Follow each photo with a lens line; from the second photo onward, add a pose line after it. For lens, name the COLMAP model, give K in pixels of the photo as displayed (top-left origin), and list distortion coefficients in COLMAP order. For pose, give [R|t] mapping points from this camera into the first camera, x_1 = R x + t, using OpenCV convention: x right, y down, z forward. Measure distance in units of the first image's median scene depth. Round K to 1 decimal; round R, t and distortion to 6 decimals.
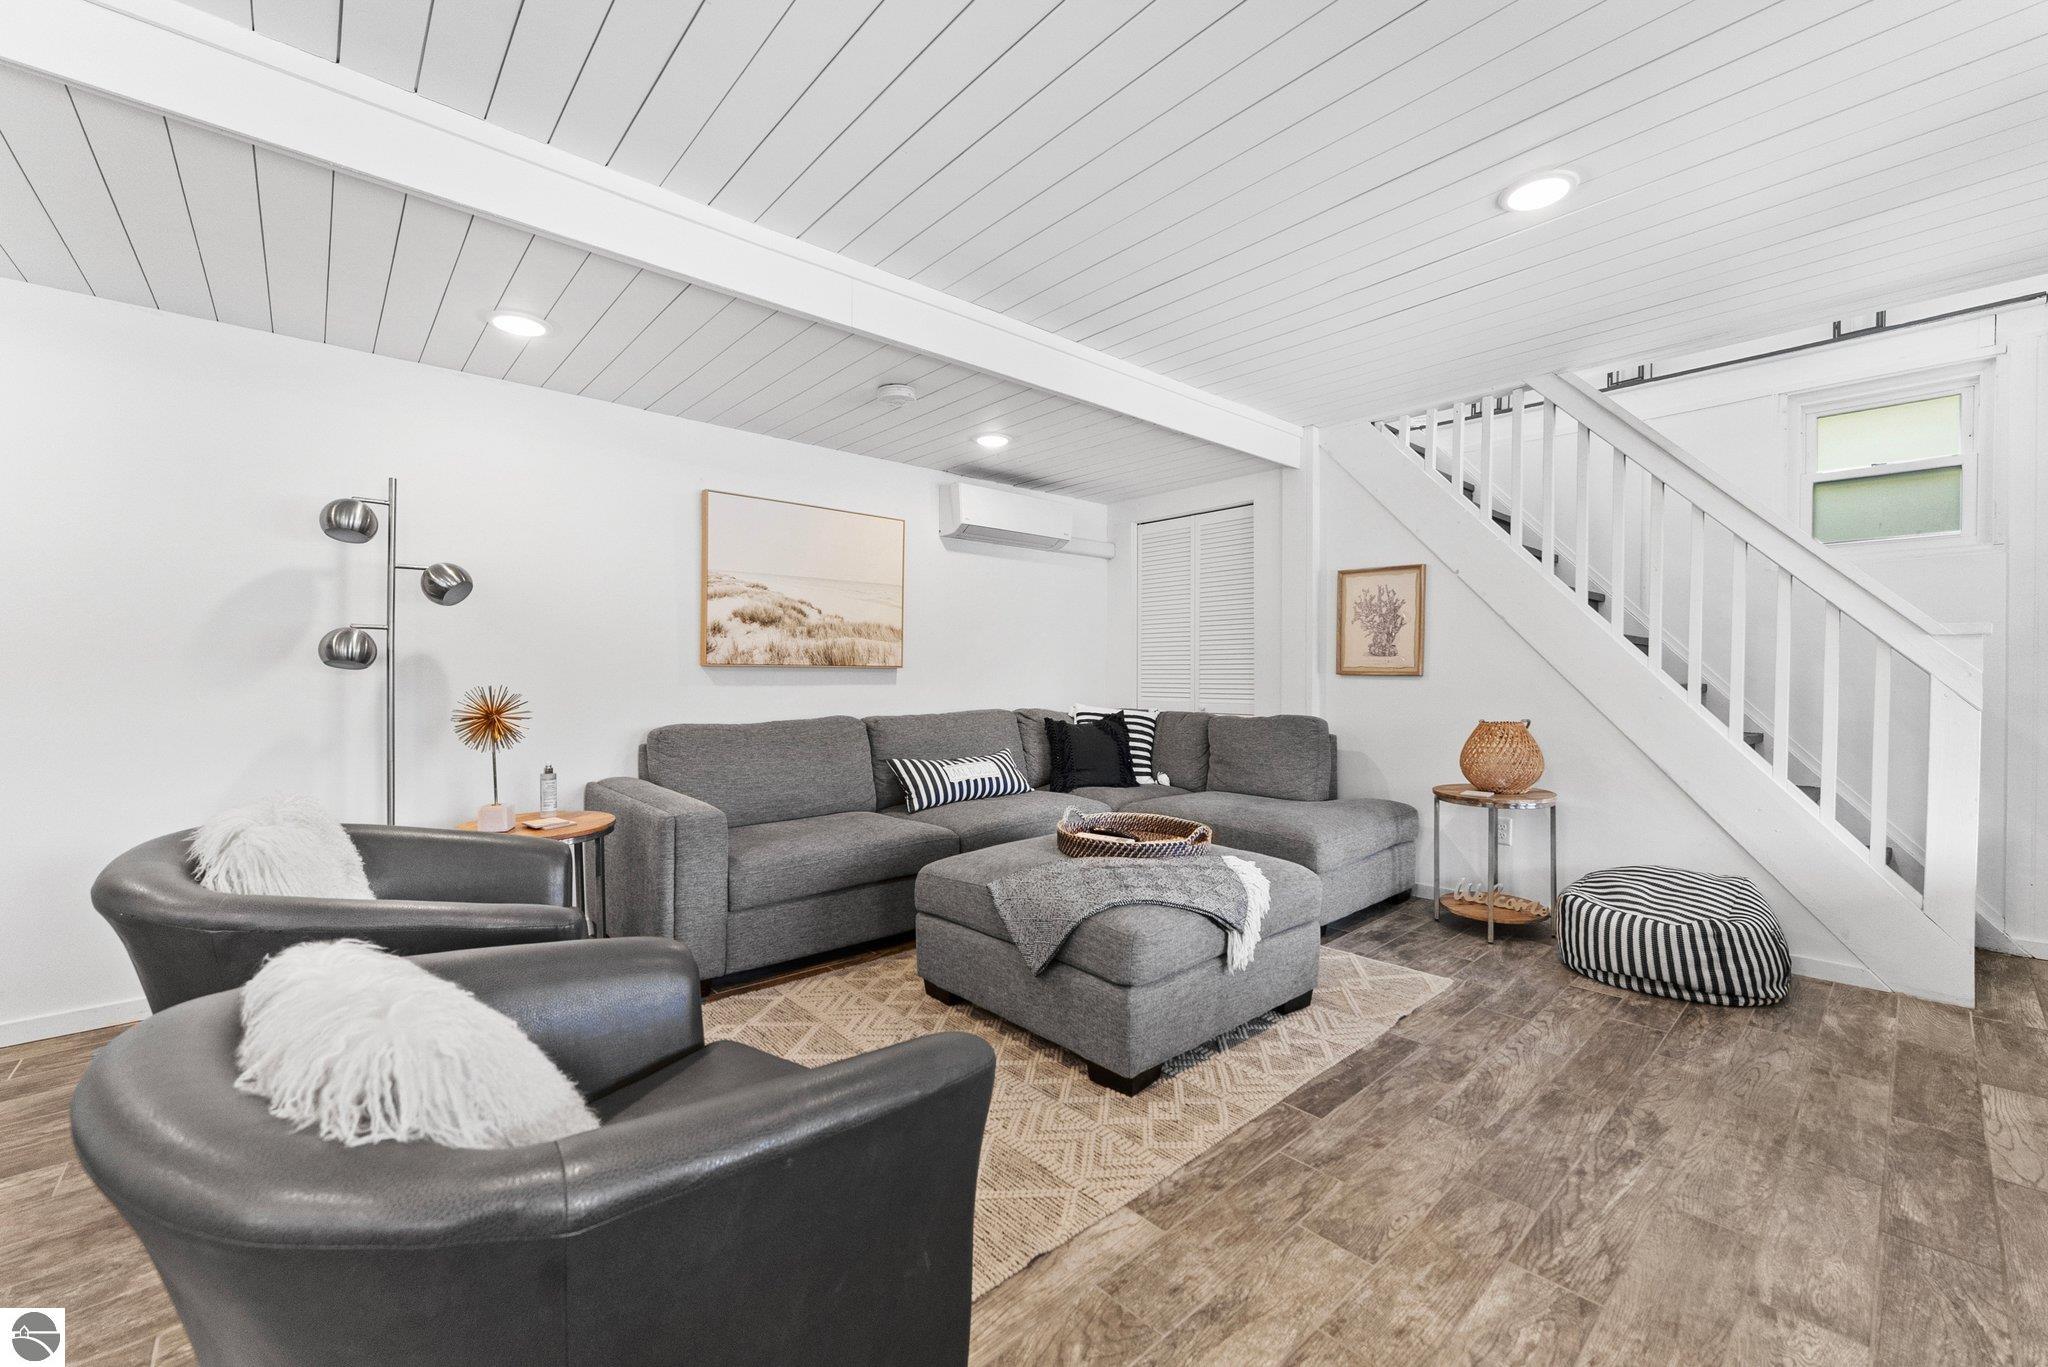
lens RADIAL K [[827.4, 0, 1026.9], [0, 827.4, 682.9], [0, 0, 1]] dist [-0.011279, 0.002269]
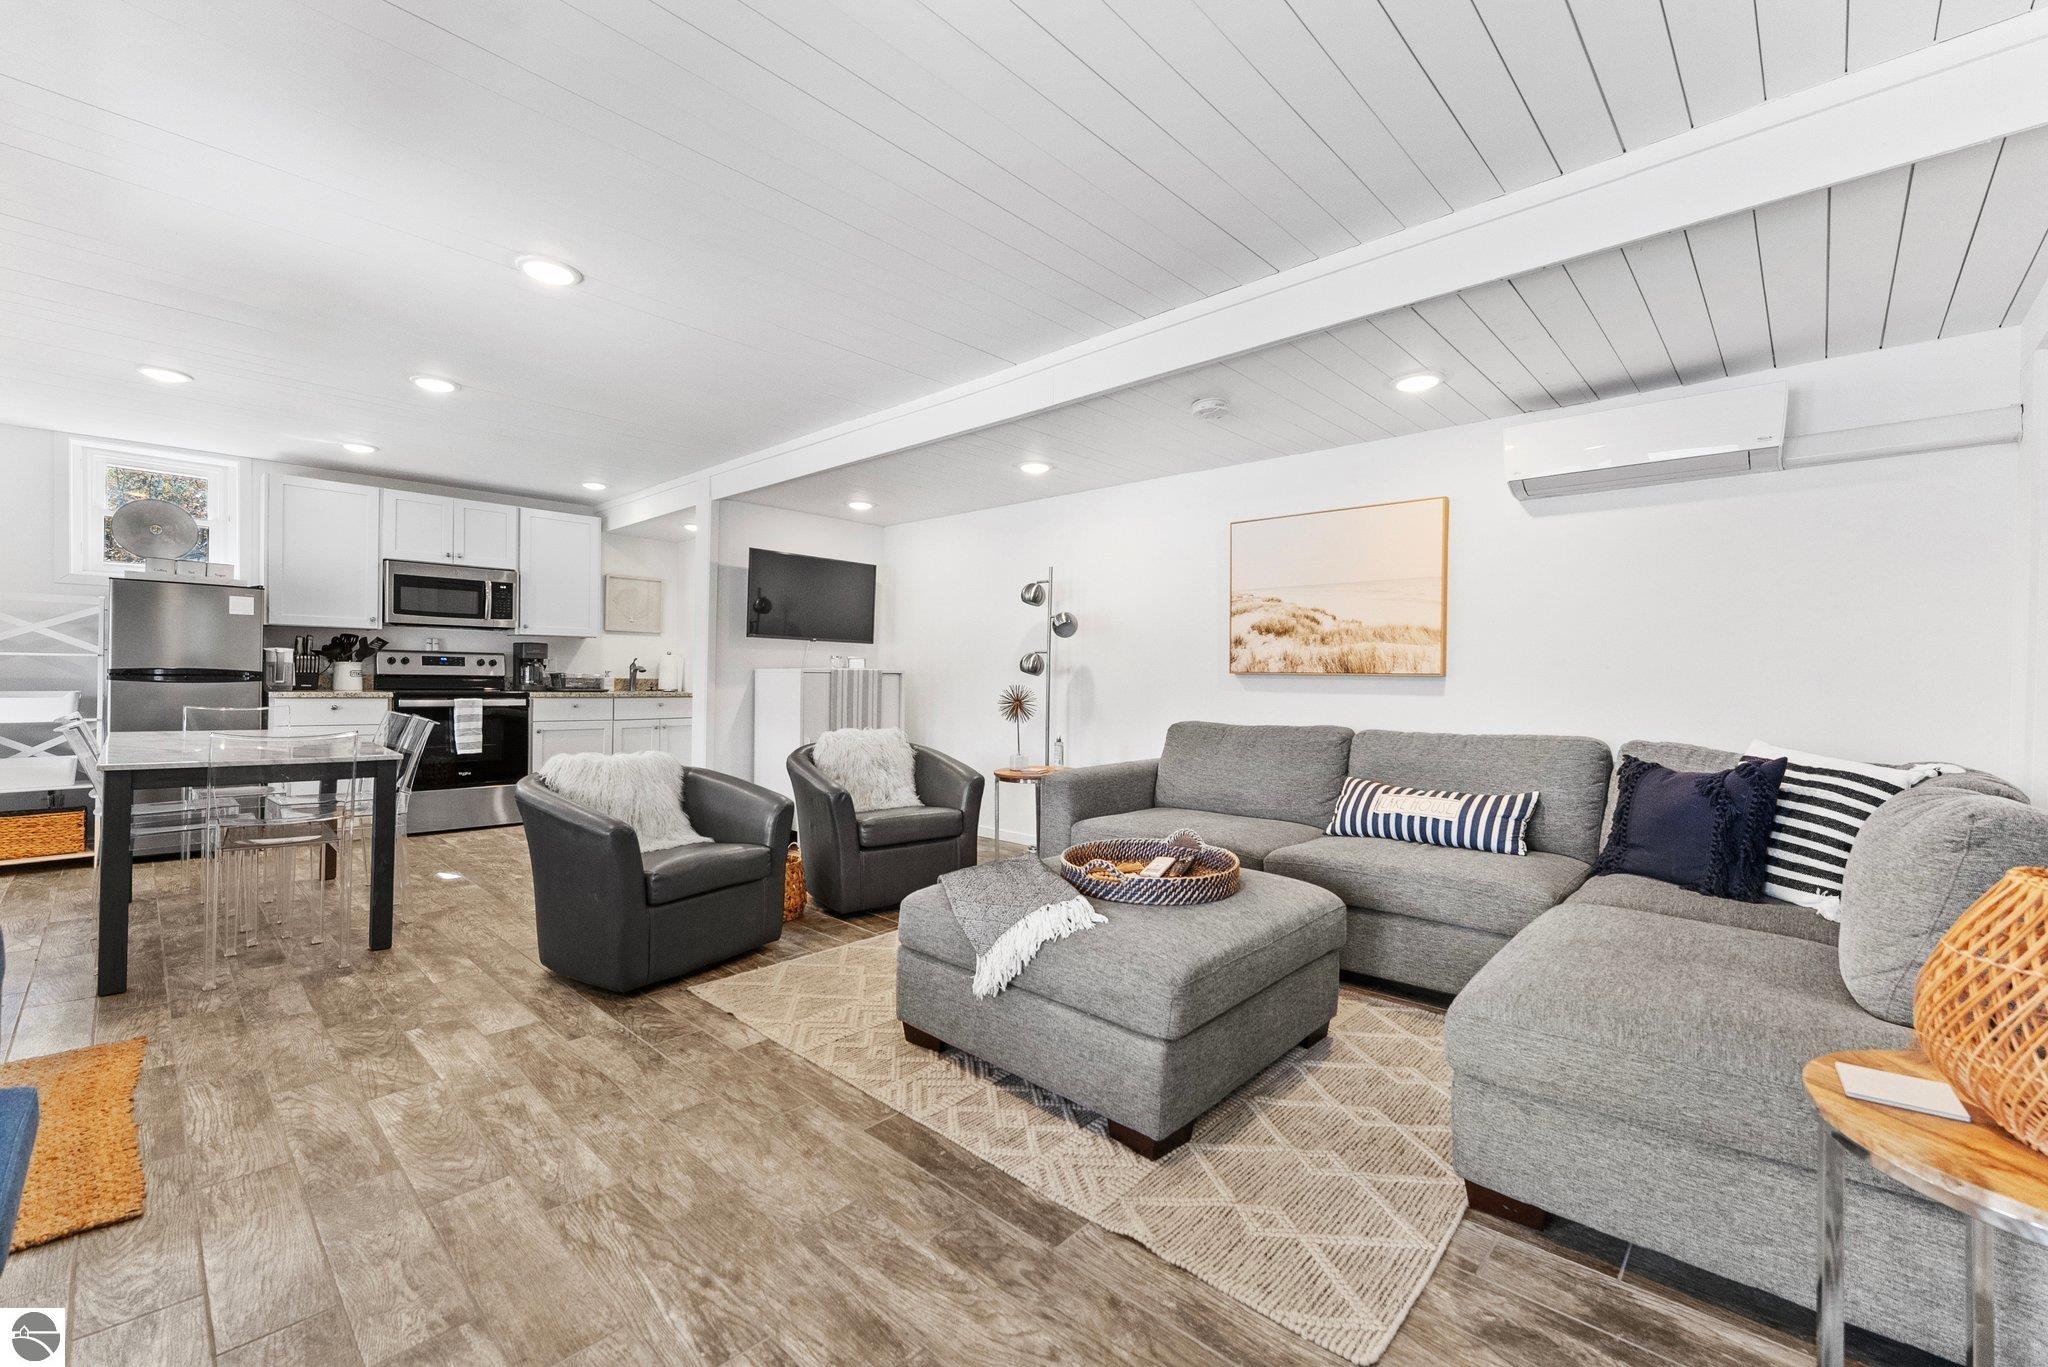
lens RADIAL K [[827.4, 0, 1029.7], [0, 827.4, 687.8], [0, 0, 1]] dist [-0.011279, 0.002269]
pose [[0.090662, 0.012868, -0.995799, 0.727141], [-0.022871, 0.999680, 0.010836, -0.006570], [0.995619, 0.021792, 0.090927, 0.592837]]
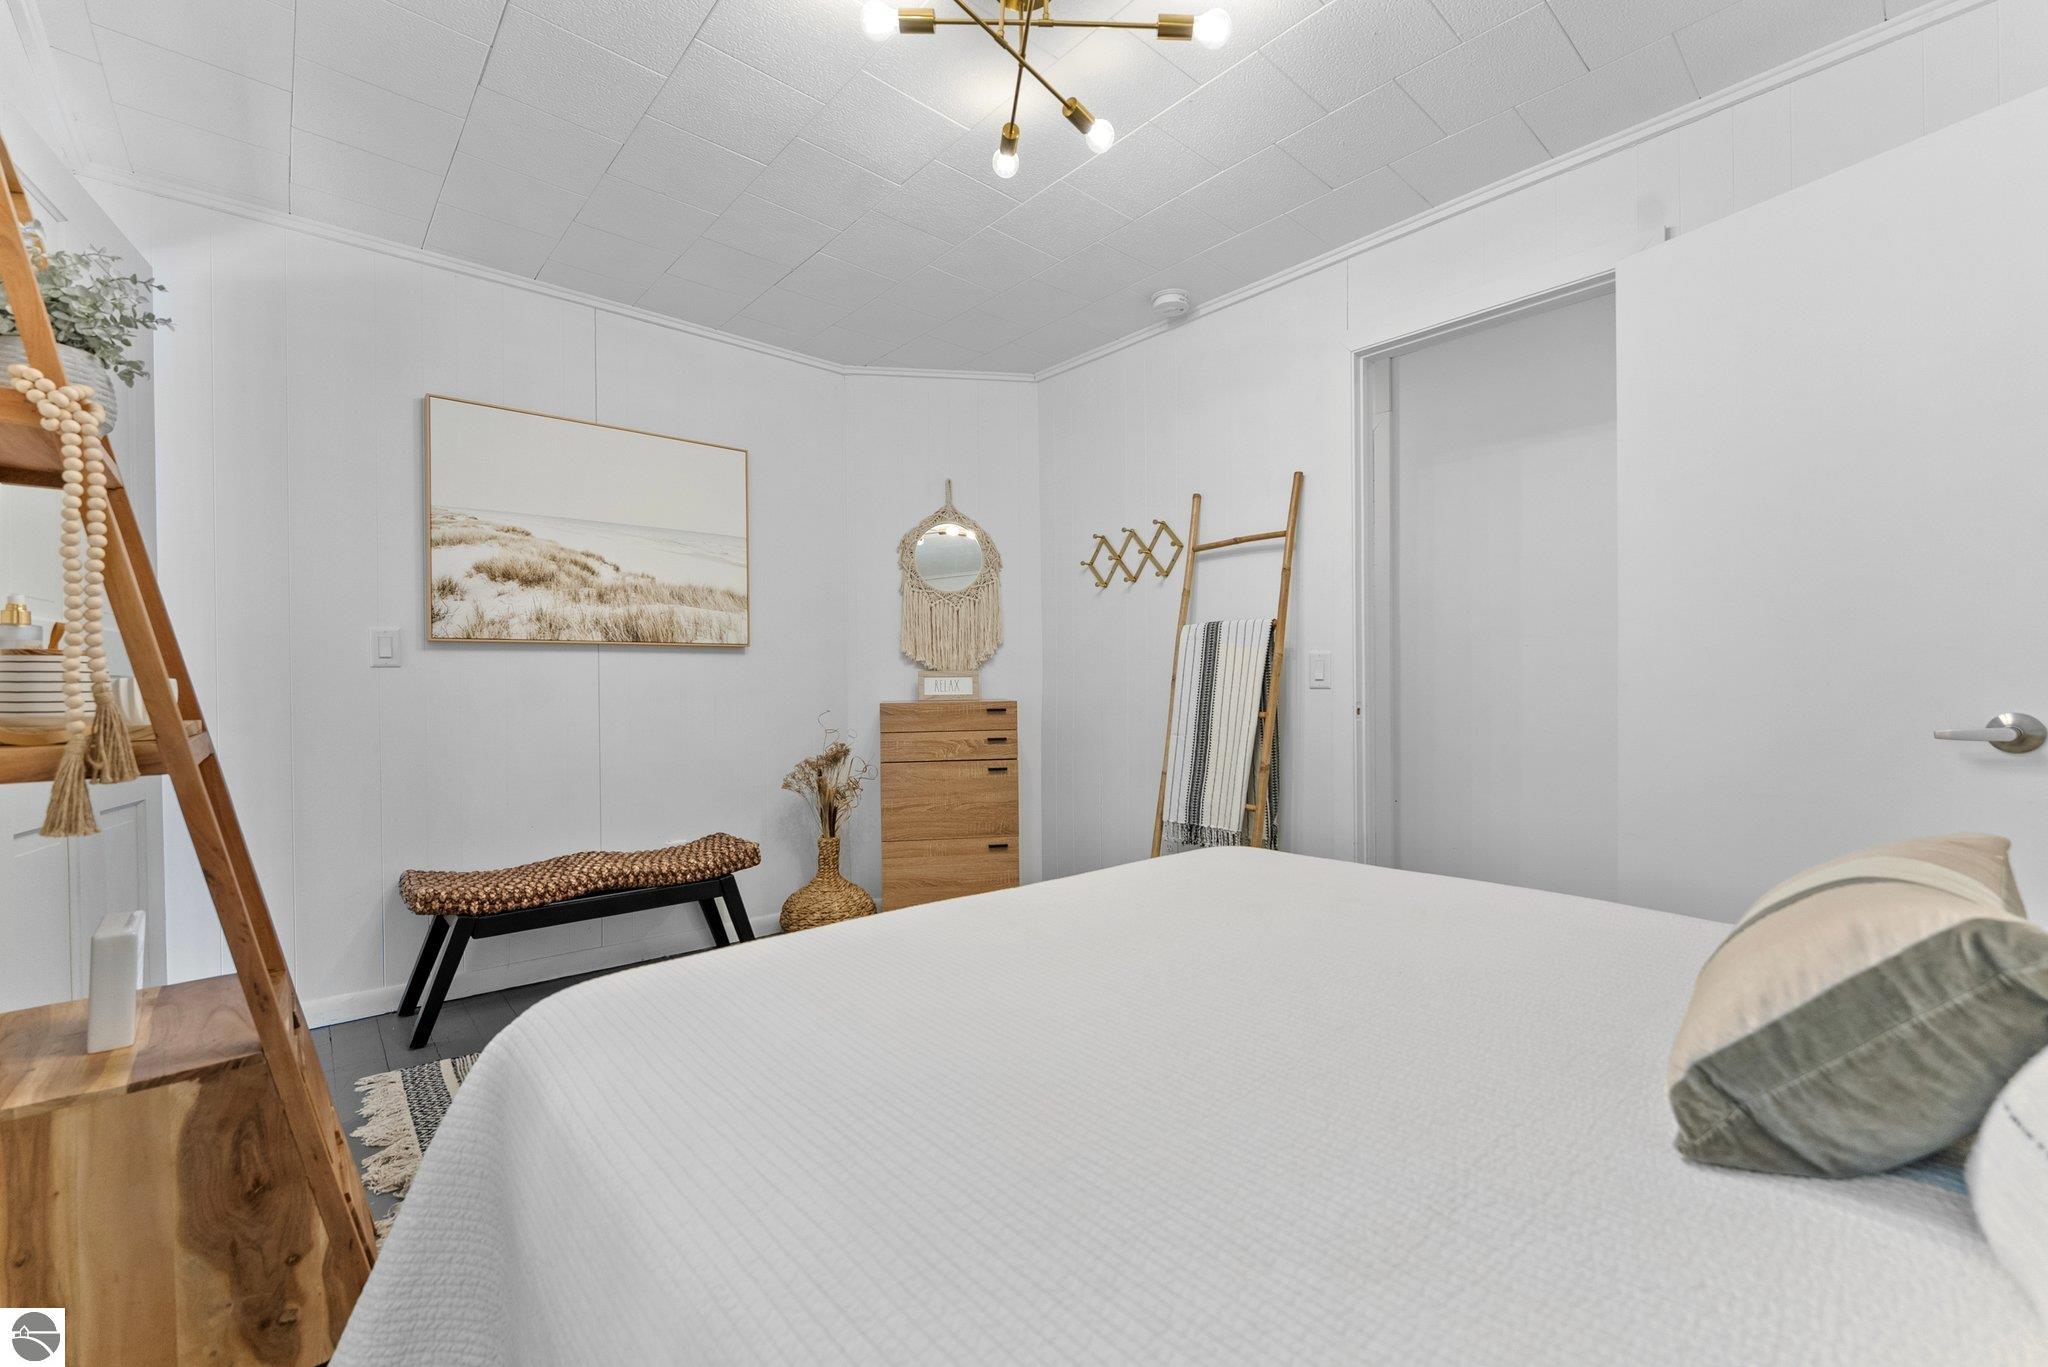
lens RADIAL K [[827.4, 0, 1031.7], [0, 827.4, 699.5], [0, 0, 1]] dist [-0.011279, 0.002269]
pose [[0.999654, 0.000574, -0.026278, 0.146833], [0.000123, 0.999649, 0.026505, 0.011879], [0.026284, -0.026499, 0.999303, 0.289575]]
